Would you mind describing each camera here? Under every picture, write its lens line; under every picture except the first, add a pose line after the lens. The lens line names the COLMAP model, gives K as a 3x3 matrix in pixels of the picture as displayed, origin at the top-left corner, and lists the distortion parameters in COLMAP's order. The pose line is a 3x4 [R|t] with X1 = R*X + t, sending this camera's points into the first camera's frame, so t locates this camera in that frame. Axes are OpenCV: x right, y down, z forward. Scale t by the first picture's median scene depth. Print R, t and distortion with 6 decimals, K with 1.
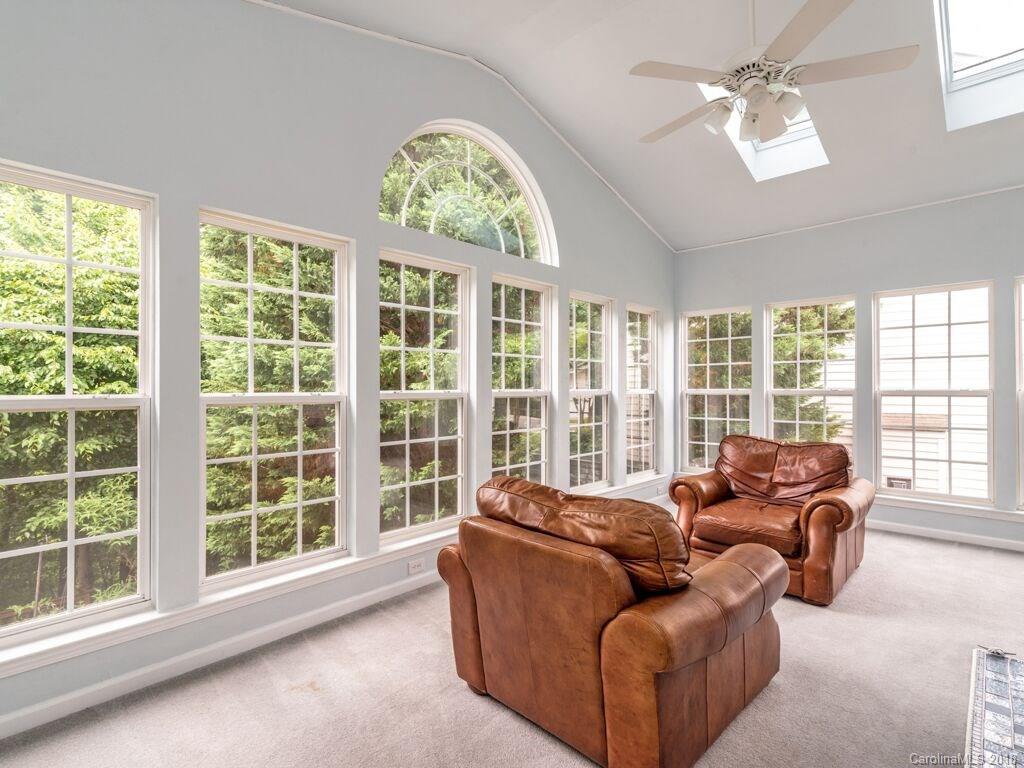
lens RADIAL K [[516.1, 0, 498.2], [0, 516.1, 390.8], [0, 0, 1]] dist [0.001010, 0.000296]
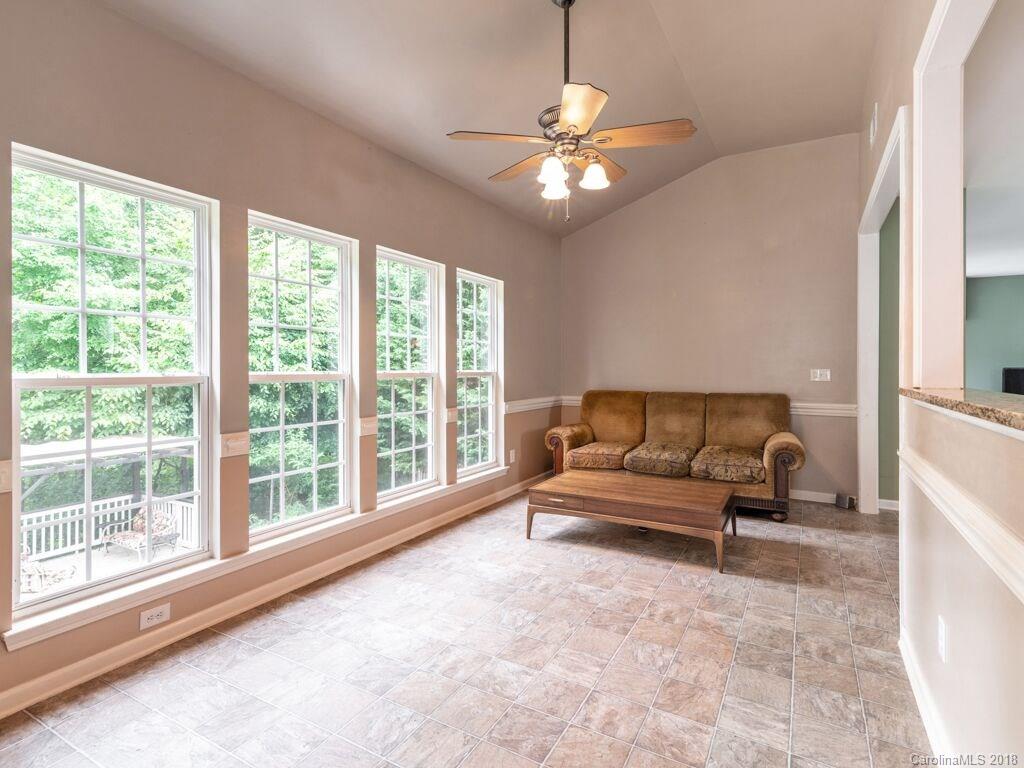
lens RADIAL K [[519.0, 0, 514.0], [0, 519.0, 378.5], [0, 0, 1]] dist [0.028842, 0.000138]
pose [[0.973420, -0.003366, 0.229001, -0.371604], [0.000077, 0.999897, 0.014372, 0.003775], [-0.229026, -0.013972, 0.973320, -0.396854]]
